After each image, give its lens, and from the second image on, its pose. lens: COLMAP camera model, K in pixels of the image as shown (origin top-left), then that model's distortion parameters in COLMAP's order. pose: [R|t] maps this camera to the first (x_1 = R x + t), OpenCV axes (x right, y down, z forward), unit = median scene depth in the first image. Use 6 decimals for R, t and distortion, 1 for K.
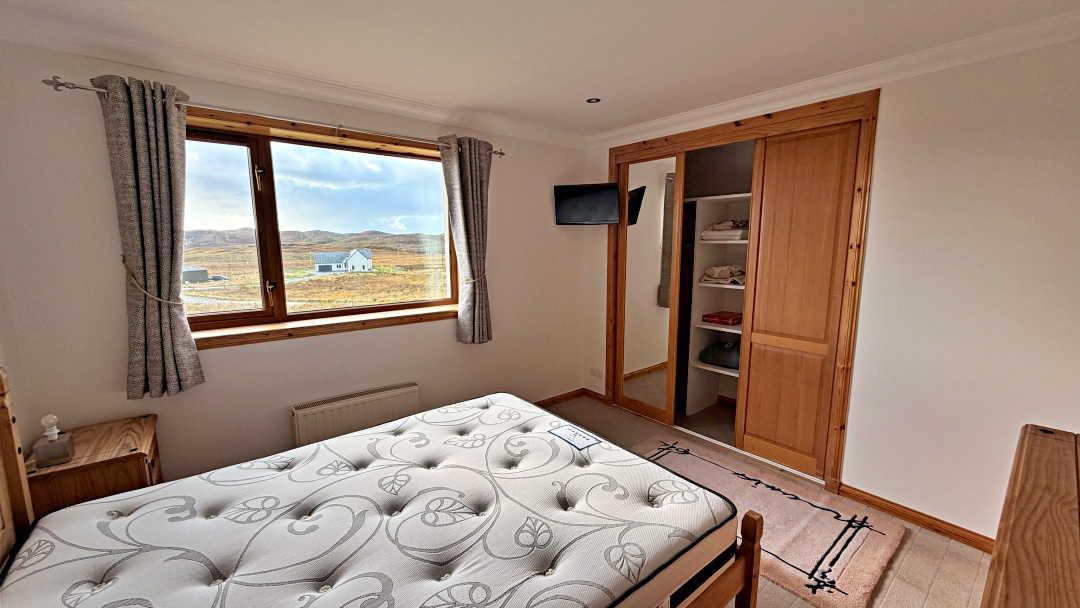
lens RADIAL K [[420.2, 0, 541.8], [0, 420.2, 301.6], [0, 0, 1]] dist [-0.000772, -0.000094]
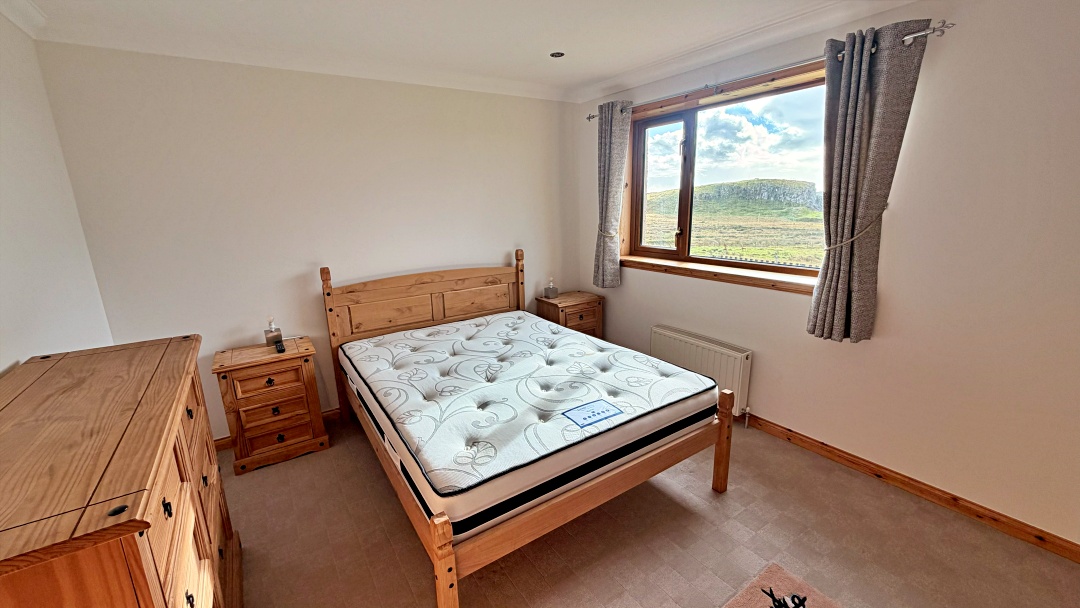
lens RADIAL K [[433.8, 0, 540.3], [0, 433.8, 301.4], [0, 0, 1]] dist [-0.000710, -0.000084]
pose [[-0.085071, 0.225878, -0.970434, 0.732003], [-0.117675, 0.964870, 0.234899, -0.094814], [0.989402, 0.134179, -0.055502, 0.695927]]
